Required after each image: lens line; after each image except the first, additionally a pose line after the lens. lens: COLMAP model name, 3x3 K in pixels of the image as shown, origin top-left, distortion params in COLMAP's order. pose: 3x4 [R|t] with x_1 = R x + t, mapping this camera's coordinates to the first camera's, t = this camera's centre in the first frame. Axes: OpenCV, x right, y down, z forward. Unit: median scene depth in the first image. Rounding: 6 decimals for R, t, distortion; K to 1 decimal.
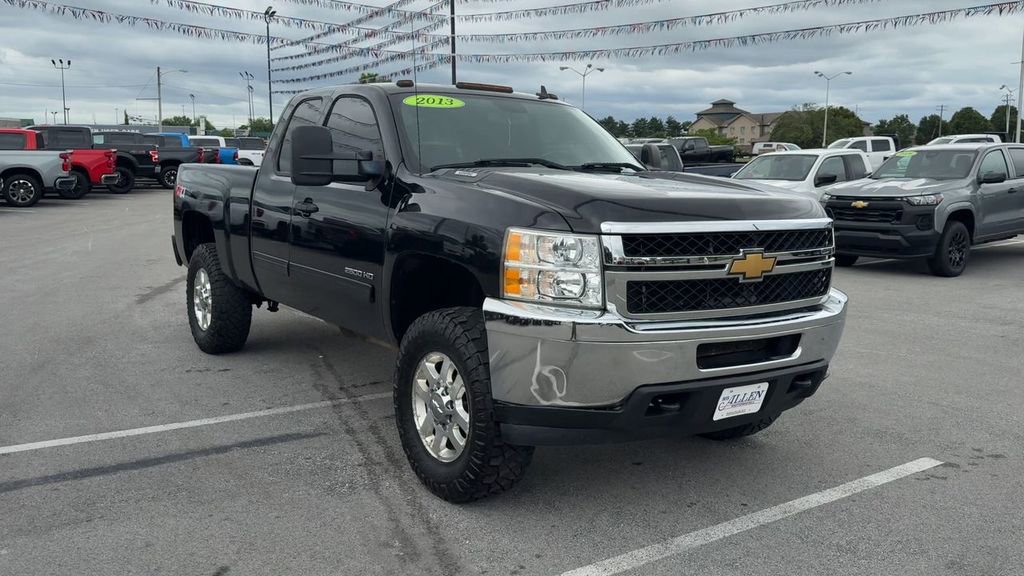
lens RADIAL K [[868.7, 0, 520.1], [0, 868.7, 293.4], [0, 0, 1]] dist [0.093142, -0.140703]
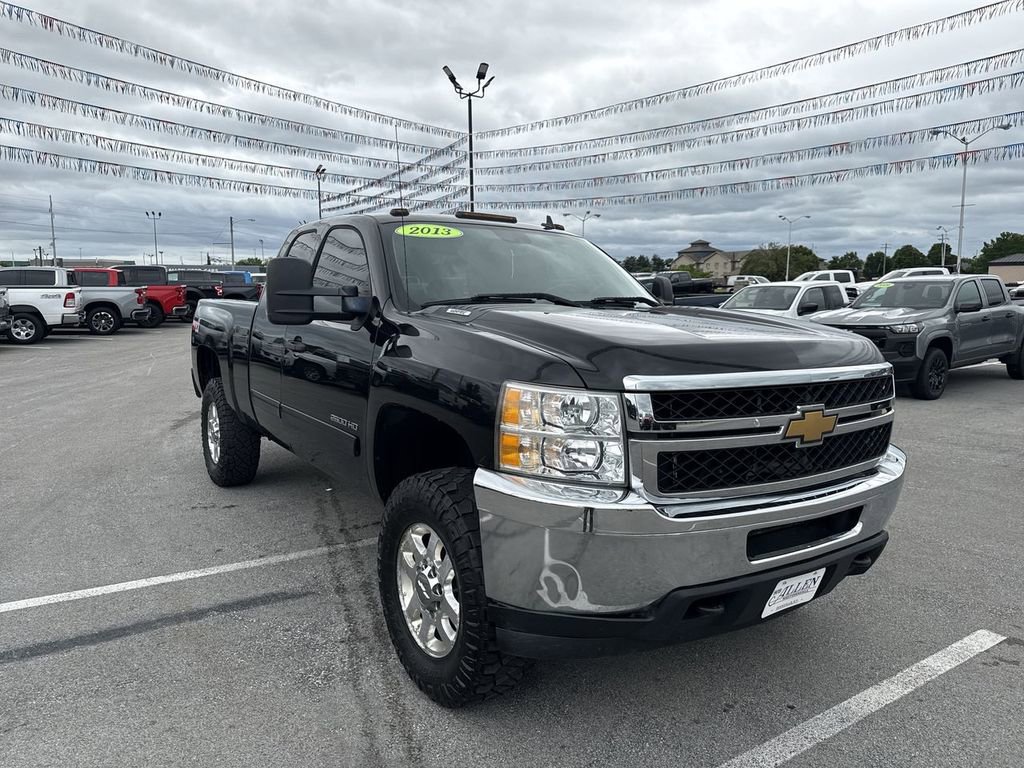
lens RADIAL K [[728.3, 0, 512.7], [0, 728.3, 407.4], [0, 0, 1]] dist [0.063857, -0.071879]
pose [[0.999712, -0.002121, -0.023894, 0.007258], [0.002241, 0.999985, 0.004993, -0.043890], [0.023883, -0.005045, 0.999702, 0.264971]]
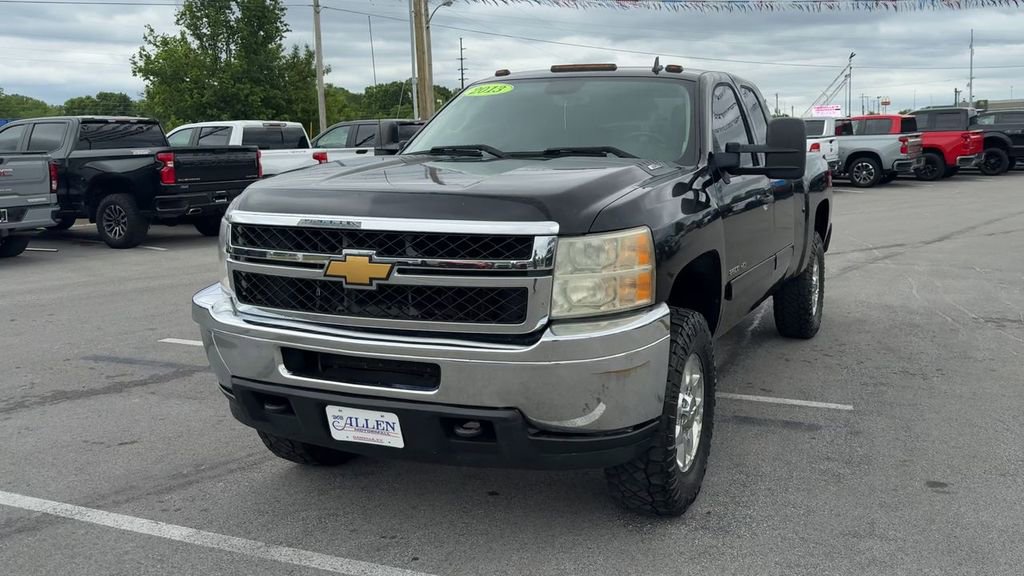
lens RADIAL K [[868.7, 0, 566.3], [0, 868.7, 281.0], [0, 0, 1]] dist [0.093142, -0.140703]
pose [[0.558545, 0.110195, -0.822122, 0.891473], [-0.104037, 0.992616, 0.062365, -0.078792], [0.822924, 0.050698, 0.565885, 0.567470]]
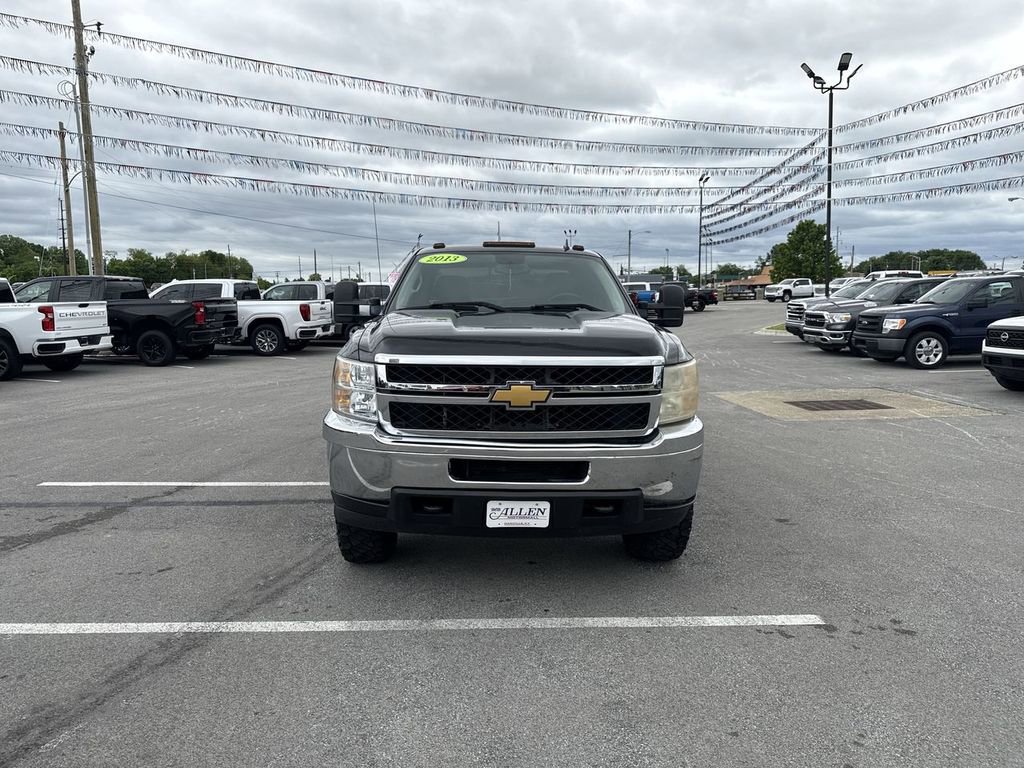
lens RADIAL K [[728.3, 0, 490.3], [0, 728.3, 397.5], [0, 0, 1]] dist [0.063857, -0.071879]
pose [[0.835919, 0.058911, -0.545682, 0.618494], [-0.068794, 0.997628, 0.002318, -0.024055], [0.544525, 0.035602, 0.837989, 0.155099]]
